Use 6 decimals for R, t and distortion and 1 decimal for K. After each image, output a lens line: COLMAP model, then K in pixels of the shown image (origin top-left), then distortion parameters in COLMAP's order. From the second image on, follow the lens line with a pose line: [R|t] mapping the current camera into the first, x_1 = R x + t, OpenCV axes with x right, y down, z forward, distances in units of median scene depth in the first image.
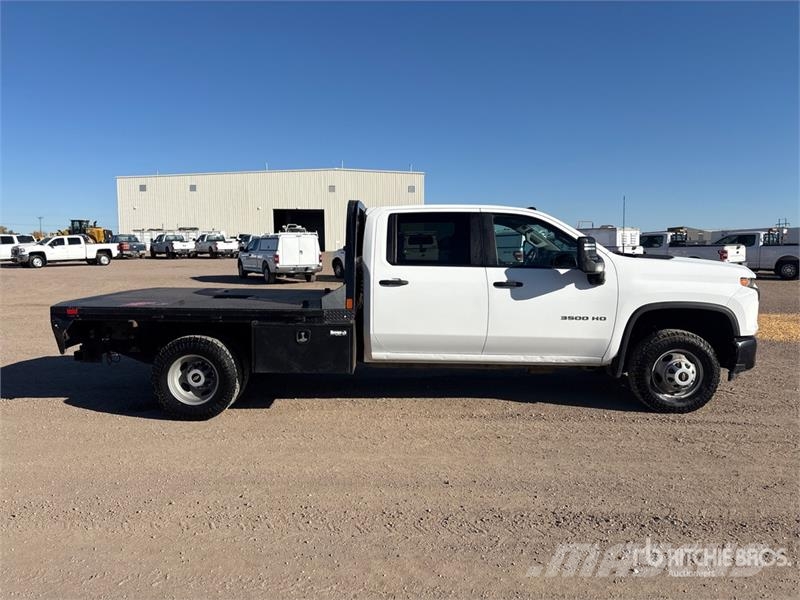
lens RADIAL K [[609.1, 0, 400.0], [0, 609.1, 300.0], [0, 0, 1]] dist [0.035541, -0.008370]
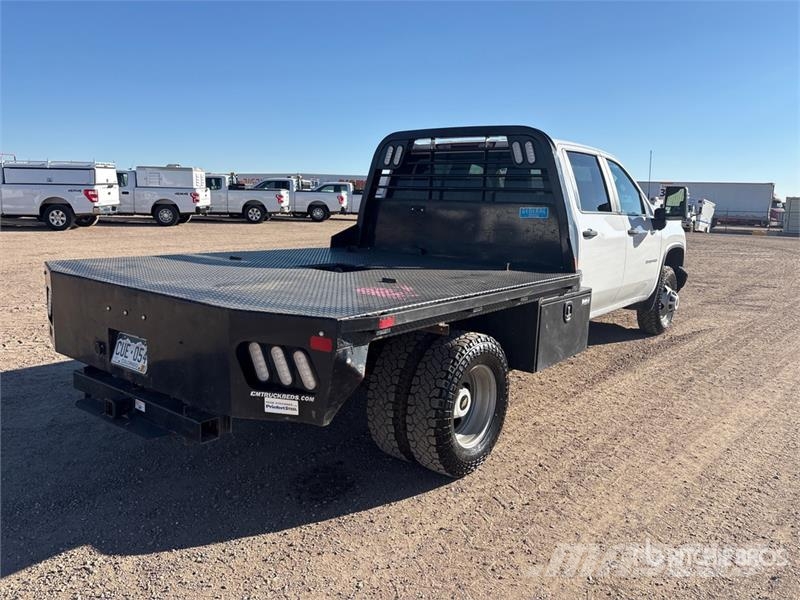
lens RADIAL K [[609.1, 0, 400.0], [0, 609.1, 300.0], [0, 0, 1]] dist [0.035541, -0.008370]
pose [[0.591186, -0.118965, 0.797713, -0.227690], [0.042932, 0.992301, 0.116168, -0.012777], [-0.805392, -0.034429, 0.591742, 0.189496]]
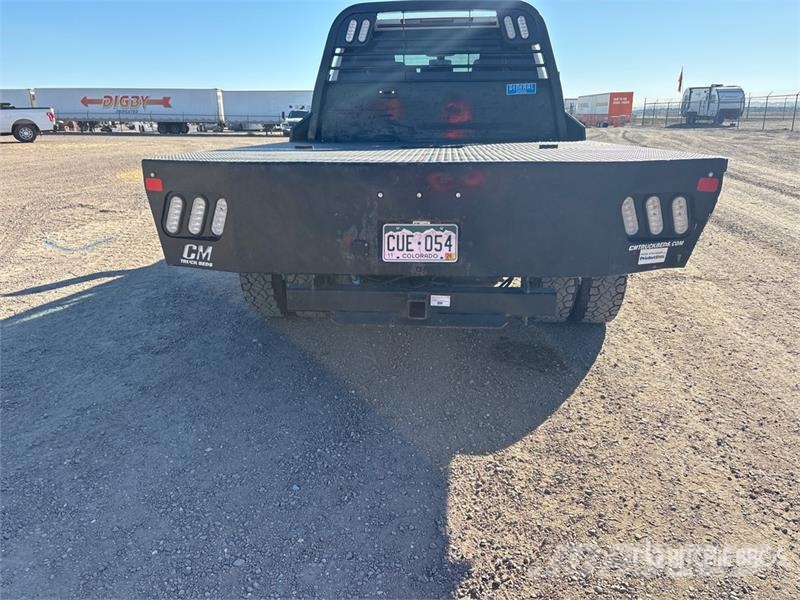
lens RADIAL K [[609.1, 0, 400.0], [0, 609.1, 300.0], [0, 0, 1]] dist [0.035541, -0.008370]
pose [[0.049398, -0.292924, 0.954859, -0.270788], [0.097247, 0.952894, 0.287291, -0.011043], [-0.994034, 0.078665, 0.075557, 0.319712]]
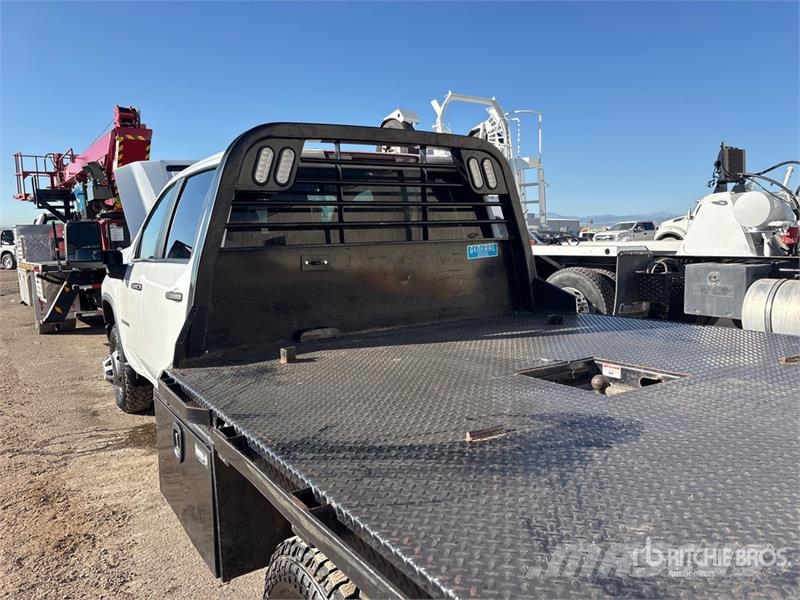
lens RADIAL K [[609.1, 0, 400.0], [0, 609.1, 300.0], [0, 0, 1]] dist [0.035541, -0.008370]
pose [[-0.552157, -0.076146, 0.830256, -0.148355], [0.101361, 0.982303, 0.157500, -0.032586], [-0.827556, 0.171121, -0.534667, 0.400061]]
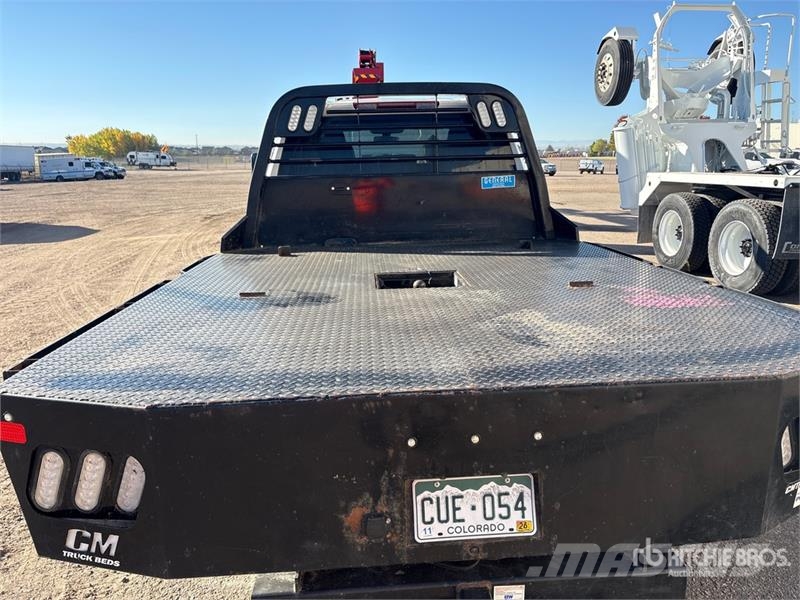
lens RADIAL K [[602.4, 0, 400.0], [0, 602.4, 300.0], [0, 0, 1]] dist [0.002265, 0.001244]
pose [[-0.090262, -0.224934, 0.970184, -0.216369], [0.110986, 0.965821, 0.234248, -0.029129], [-0.989715, 0.128821, -0.062212, 0.334258]]
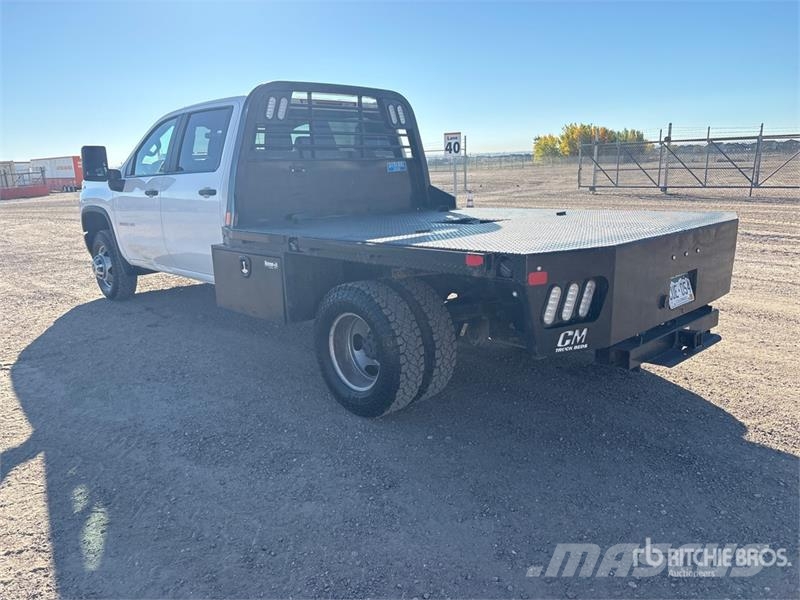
lens RADIAL K [[609.1, 0, 400.0], [0, 609.1, 300.0], [0, 0, 1]] dist [0.035541, -0.008370]
pose [[-0.708302, -0.134965, 0.692887, -0.211050], [0.086256, 0.957650, 0.274712, -0.033855], [-0.700620, 0.254345, -0.666664, 0.478526]]
